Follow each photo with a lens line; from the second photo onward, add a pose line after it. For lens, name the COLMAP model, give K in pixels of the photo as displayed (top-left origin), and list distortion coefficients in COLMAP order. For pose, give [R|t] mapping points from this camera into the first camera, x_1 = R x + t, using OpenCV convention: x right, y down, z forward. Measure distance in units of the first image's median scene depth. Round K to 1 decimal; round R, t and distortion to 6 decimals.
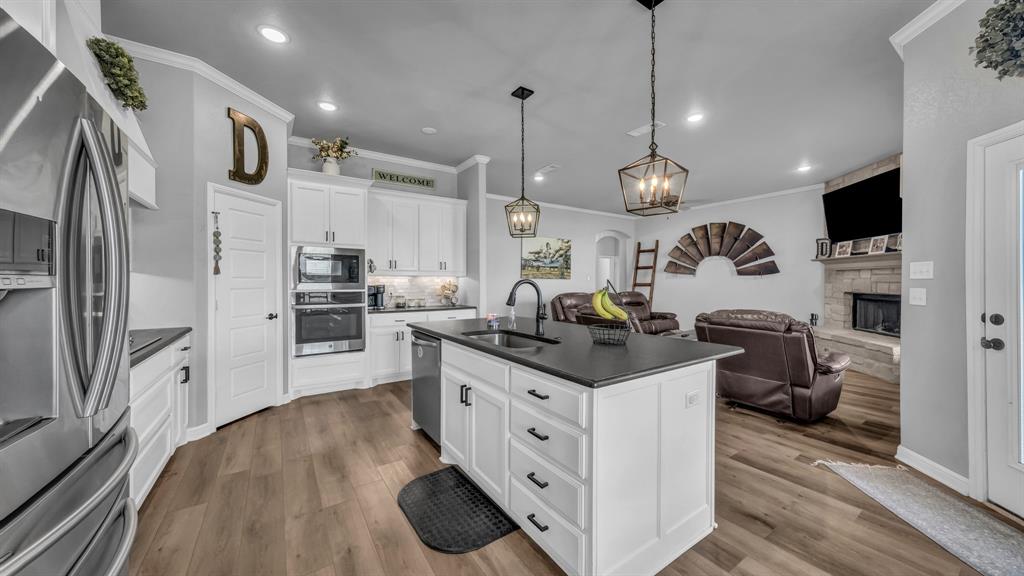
lens RADIAL K [[353.5, 0, 508.1], [0, 353.5, 283.6], [0, 0, 1]] dist [0.004433, 0.000637]
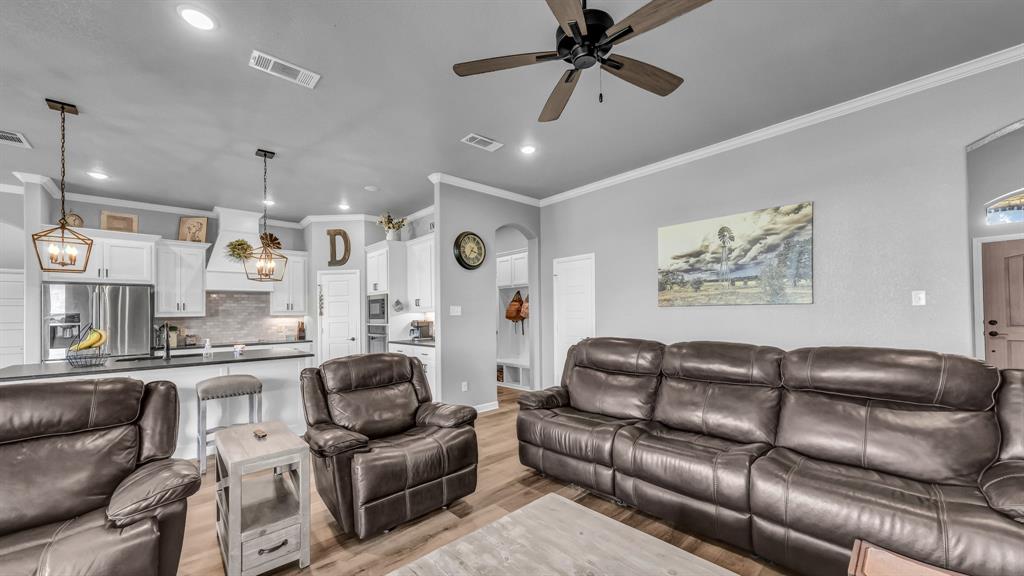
lens RADIAL K [[377.0, 0, 511.3], [0, 377.0, 295.3], [0, 0, 1]] dist [-0.001597, 0.000008]
pose [[0.154415, -0.049827, -0.986749, 0.901899], [0.014359, 0.998735, -0.048185, -0.013004], [0.987902, -0.006728, 0.154935, 1.072116]]
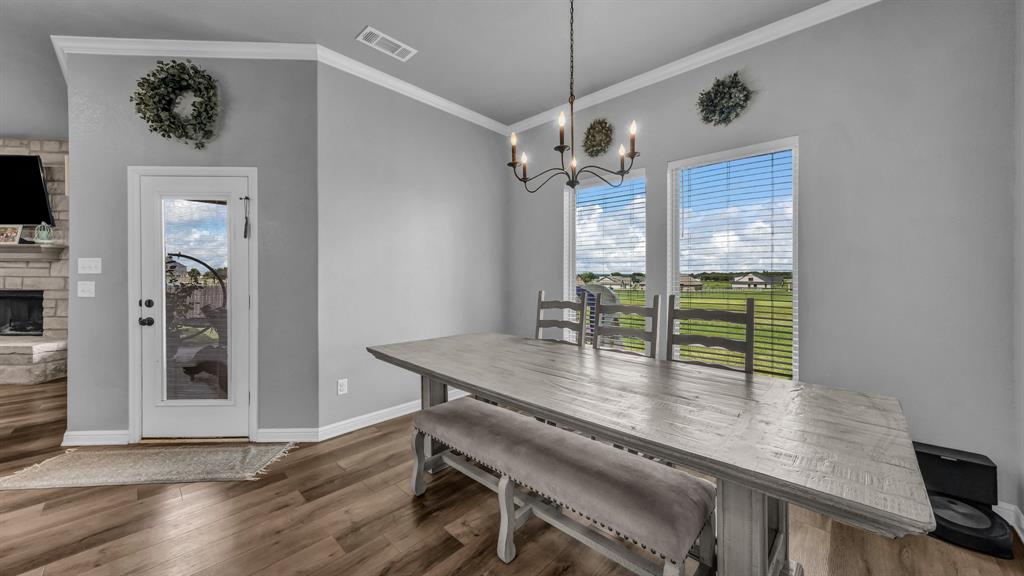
lens RADIAL K [[353.5, 0, 518.3], [0, 353.5, 275.9], [0, 0, 1]] dist [0.004433, 0.000637]
pose [[-0.232445, 0.001355, 0.972609, -0.118544], [0.004478, 0.999990, -0.000323, 0.000516], [-0.972599, 0.004280, -0.232449, -0.027076]]
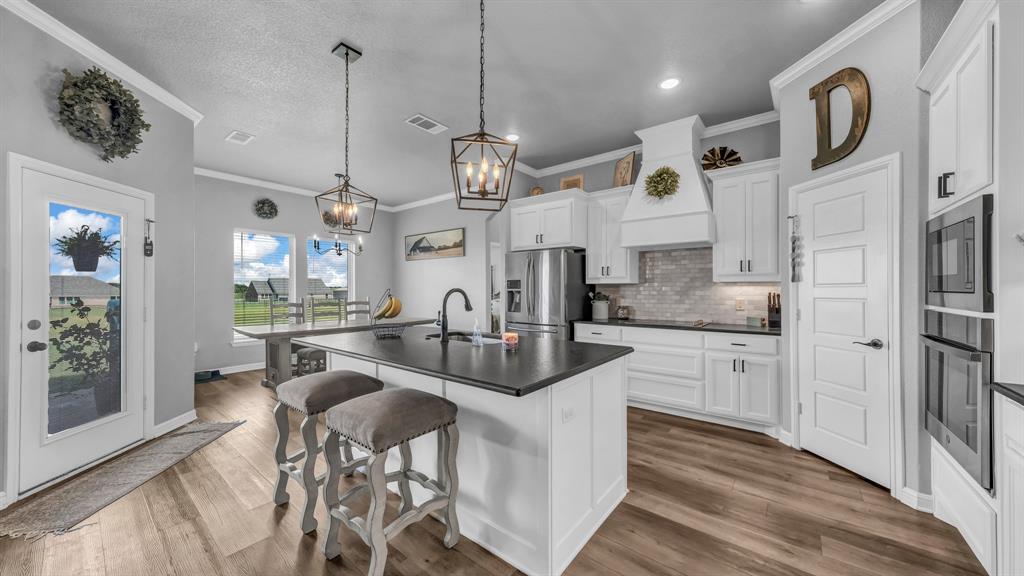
lens RADIAL K [[353.5, 0, 517.6], [0, 353.5, 292.0], [0, 0, 1]] dist [0.004433, 0.000637]
pose [[-0.947732, 0.004615, -0.319035, 0.106214], [0.000650, 0.999921, 0.012533, -0.006570], [0.319068, 0.011670, -0.947660, 1.020330]]
